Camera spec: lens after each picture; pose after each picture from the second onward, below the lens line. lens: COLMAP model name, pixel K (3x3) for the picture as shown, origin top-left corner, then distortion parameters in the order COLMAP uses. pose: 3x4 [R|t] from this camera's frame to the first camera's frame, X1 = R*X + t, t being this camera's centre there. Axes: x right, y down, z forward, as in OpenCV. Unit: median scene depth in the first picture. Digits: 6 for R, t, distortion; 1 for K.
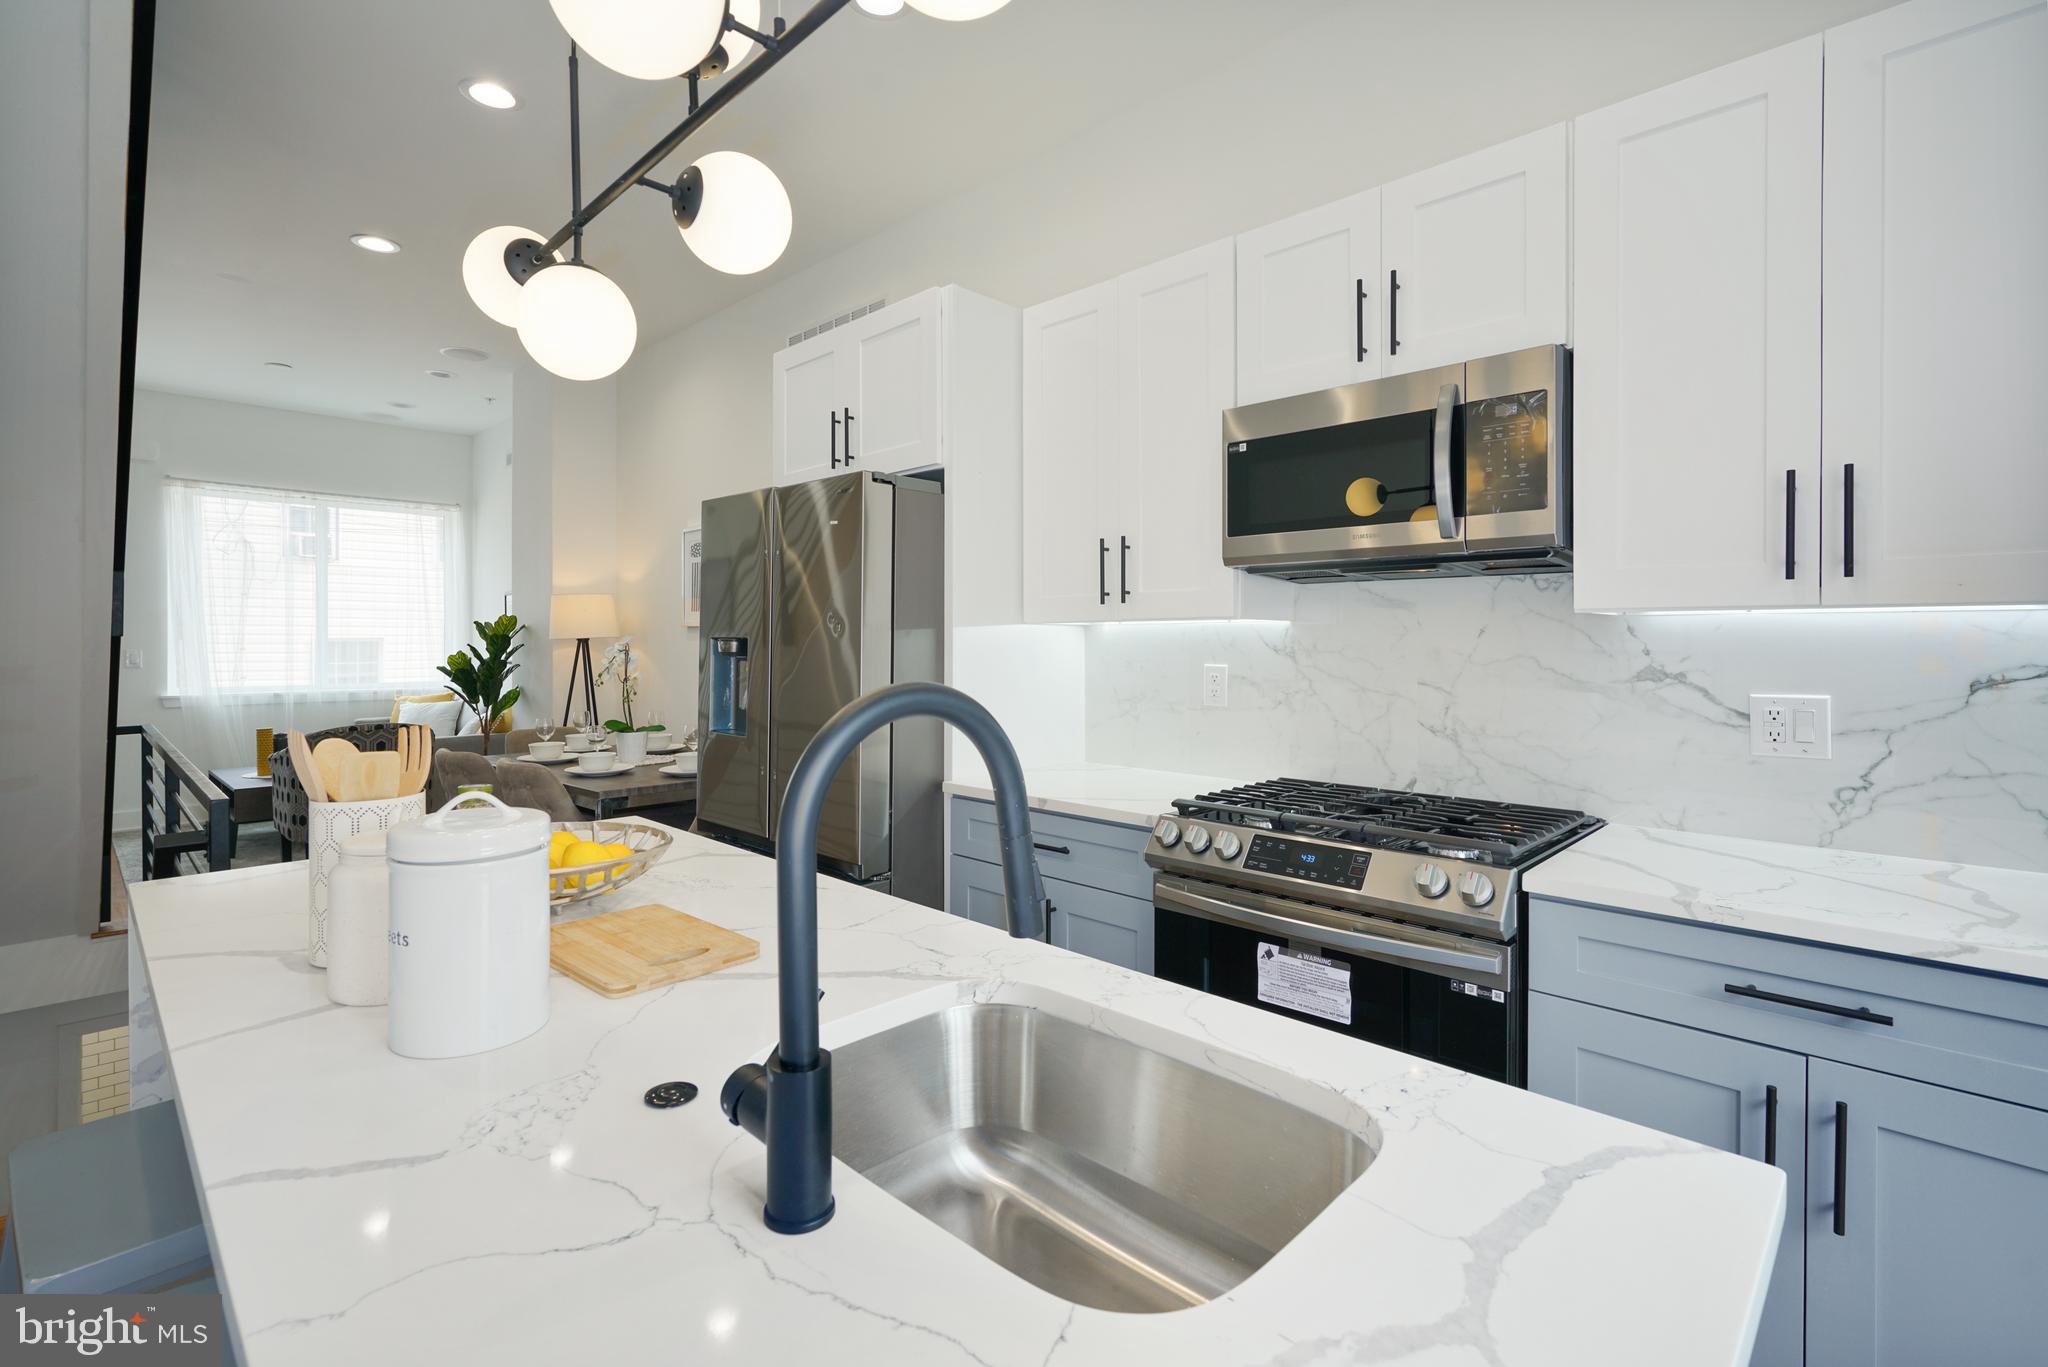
lens RADIAL K [[959.4, 0, 1077.1], [0, 959.4, 645.7], [0, 0, 1]] dist [-0.008896, 0.005624]
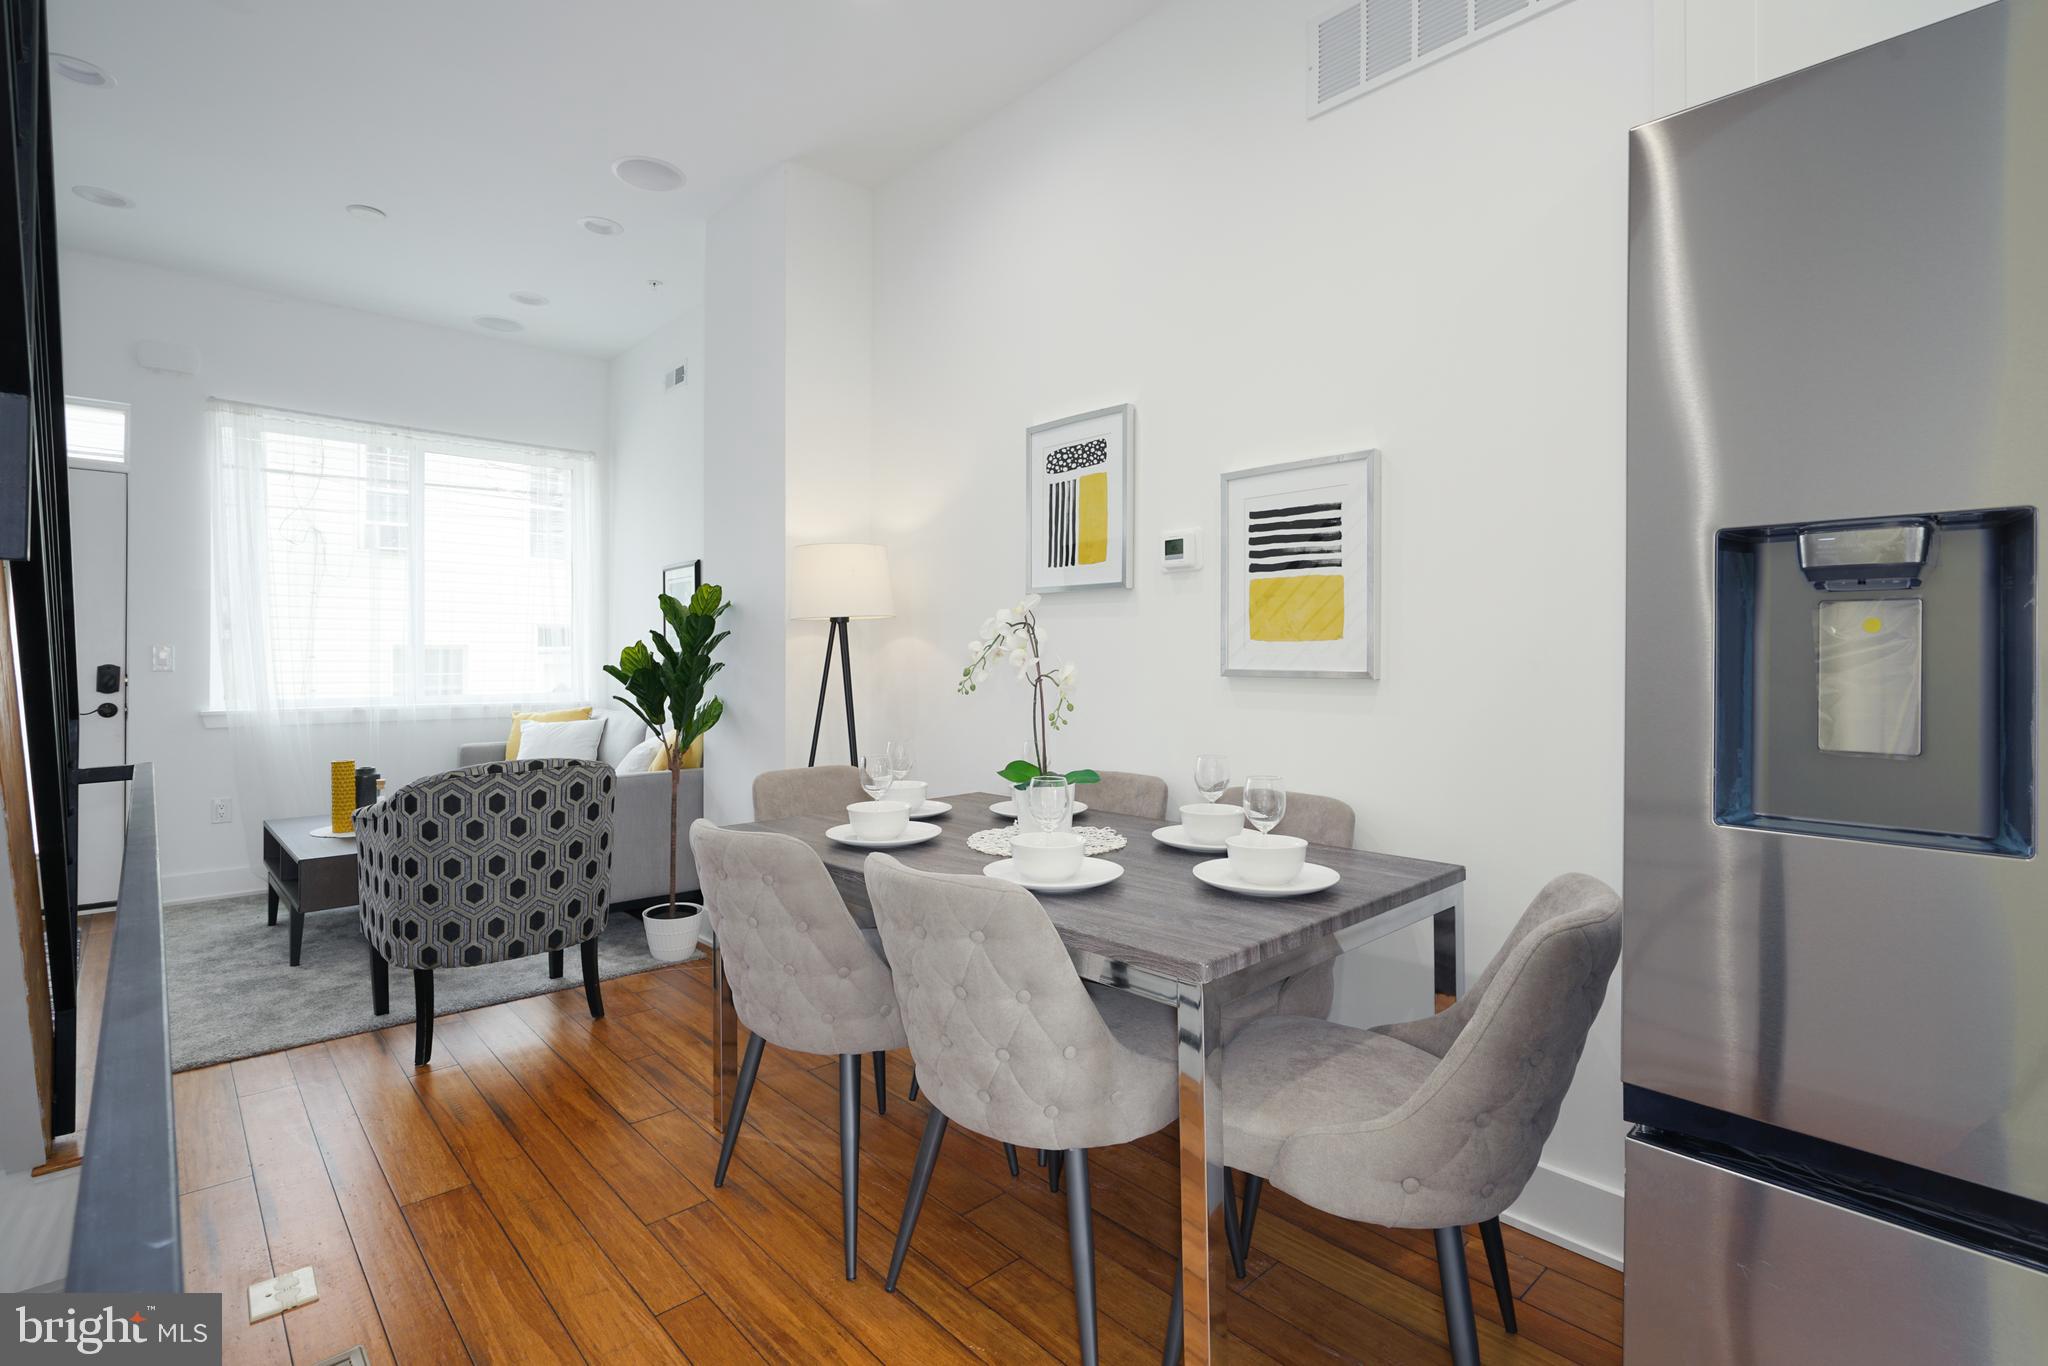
lens RADIAL K [[959.4, 0, 1060.0], [0, 959.4, 658.9], [0, 0, 1]] dist [-0.008896, 0.005624]
pose [[0.998519, -0.000974, -0.054387, -0.325037], [0.000660, 0.999983, -0.005775, 0.020684], [0.054392, 0.005731, 0.998503, 0.373199]]
